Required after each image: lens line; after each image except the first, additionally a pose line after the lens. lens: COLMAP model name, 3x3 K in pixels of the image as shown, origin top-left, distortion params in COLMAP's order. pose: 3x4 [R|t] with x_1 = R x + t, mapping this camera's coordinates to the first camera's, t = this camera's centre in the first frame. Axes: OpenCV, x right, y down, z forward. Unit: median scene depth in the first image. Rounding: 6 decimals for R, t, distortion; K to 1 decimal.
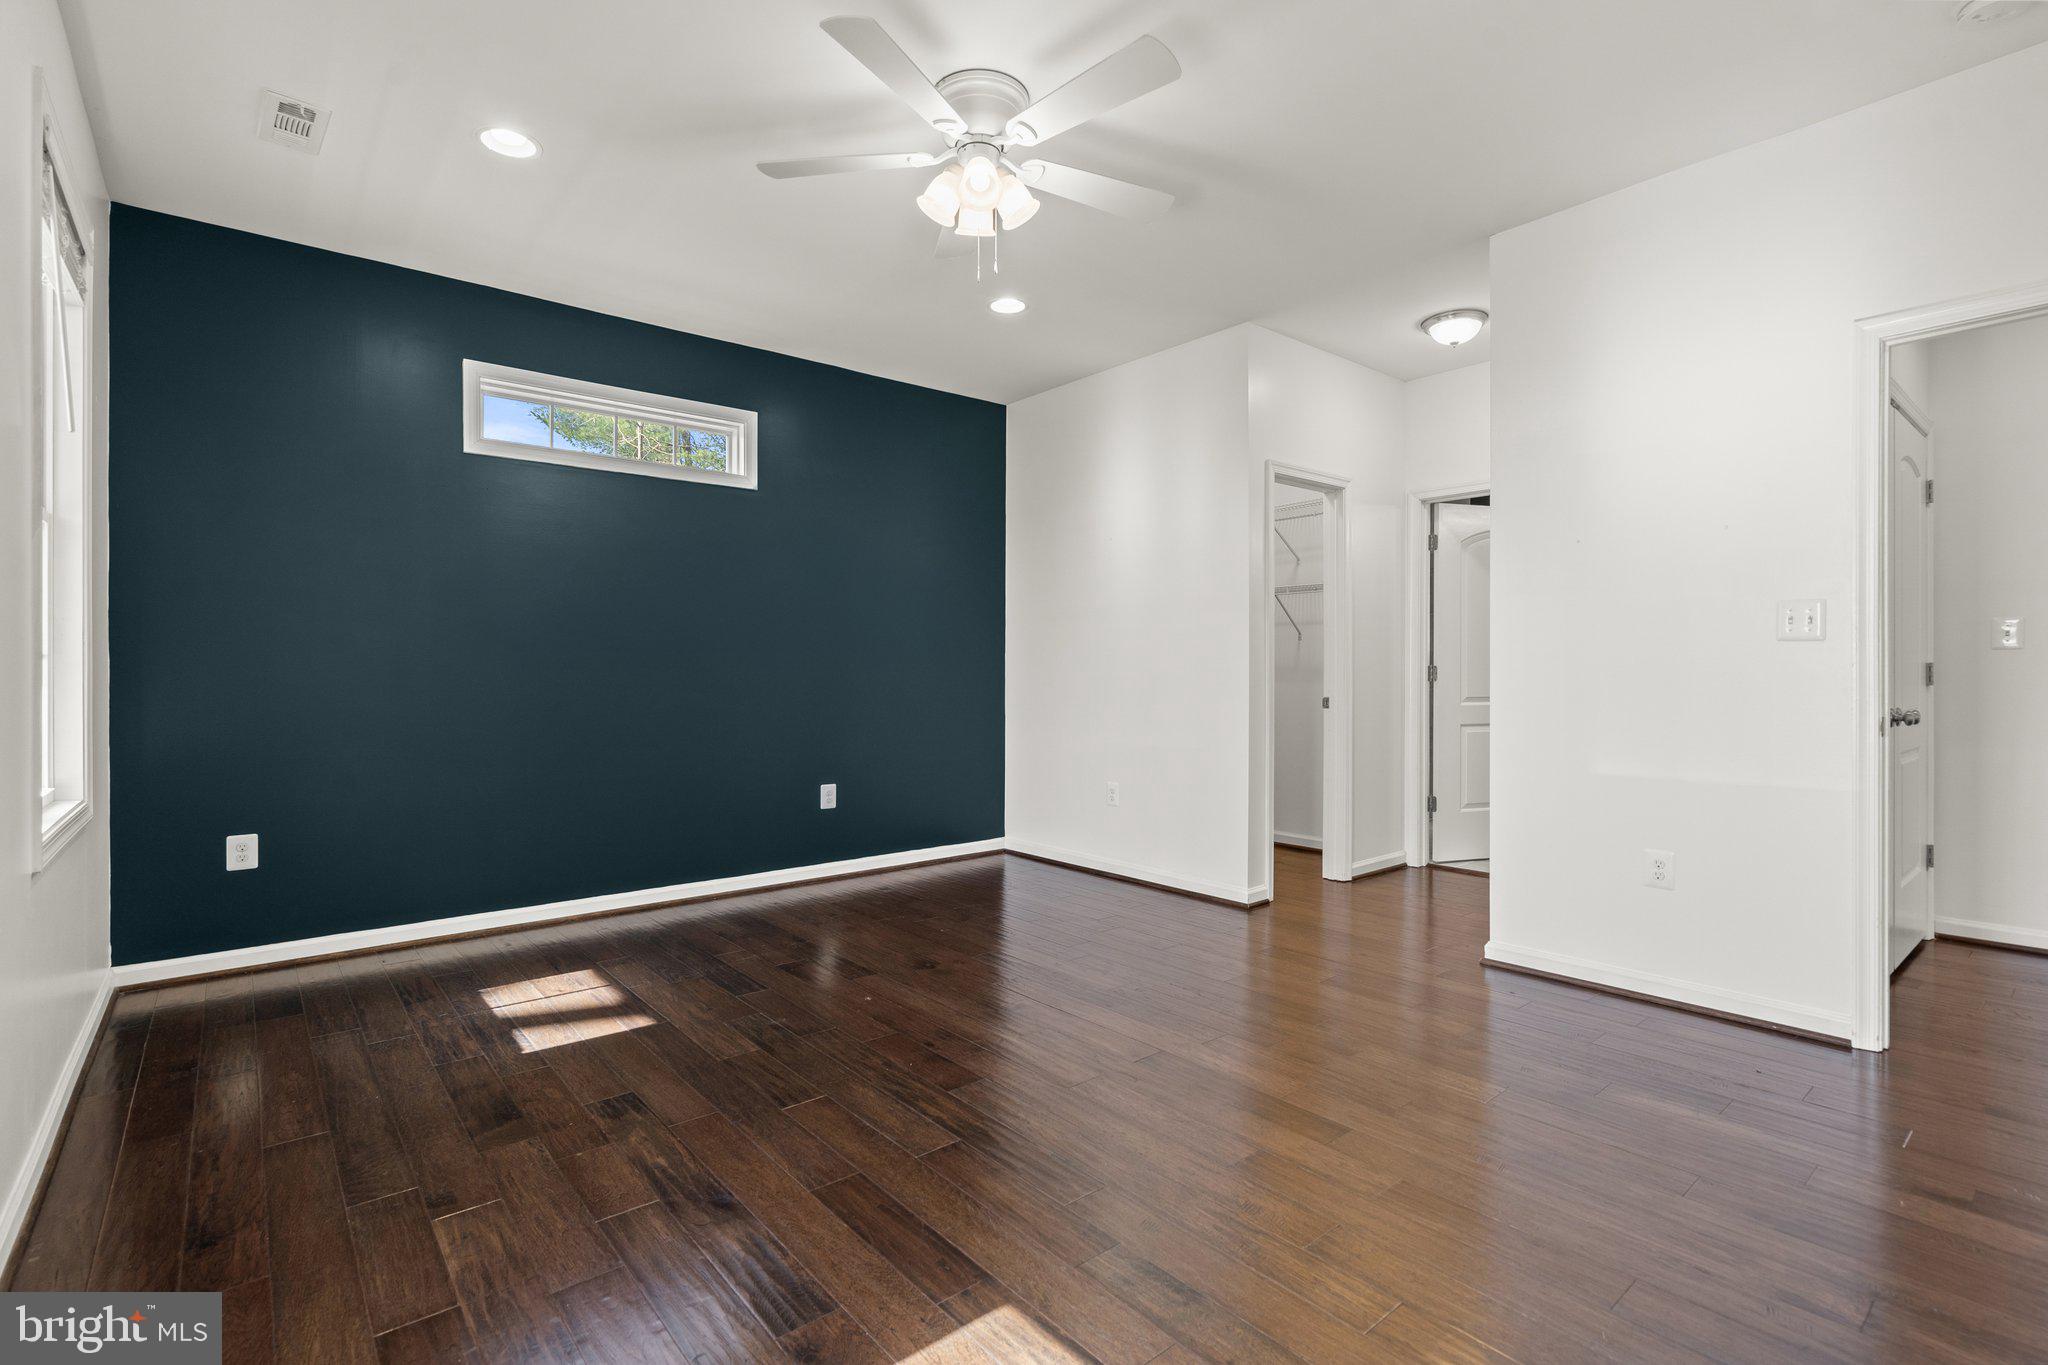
lens RADIAL K [[938.6, 0, 1024.6], [0, 938.6, 676.6], [0, 0, 1]] dist [-0.010586, 0.002509]
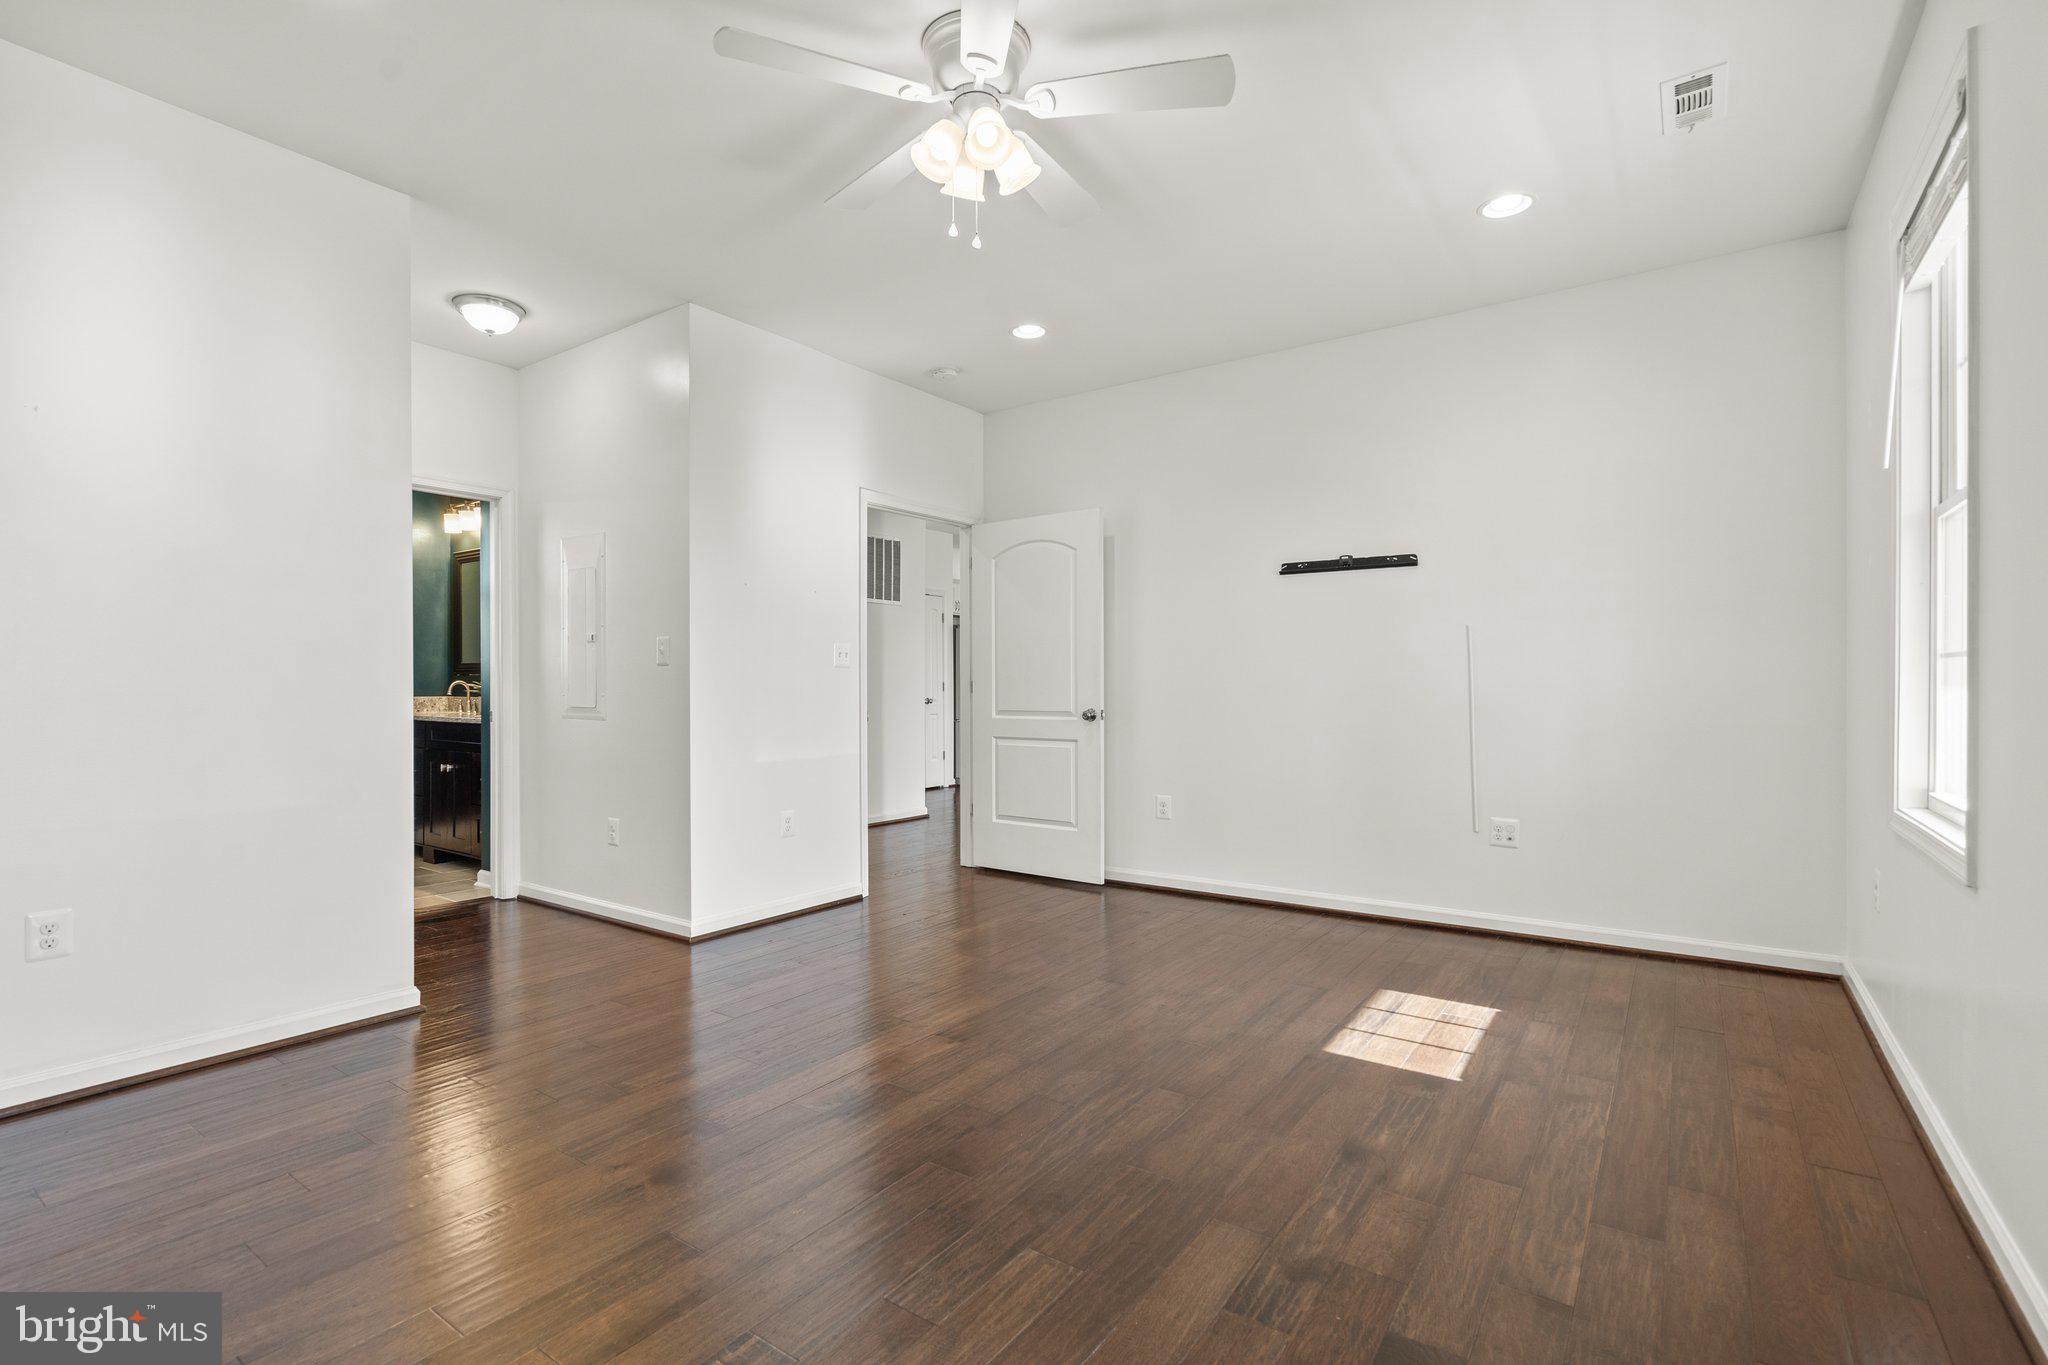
lens RADIAL K [[938.6, 0, 1025.7], [0, 938.6, 686.6], [0, 0, 1]] dist [-0.010586, 0.002509]
pose [[-0.251500, 0.003194, 0.967852, -1.217134], [0.008197, 0.999966, -0.001170, 0.004255], [-0.967822, 0.007639, -0.251518, 1.539806]]
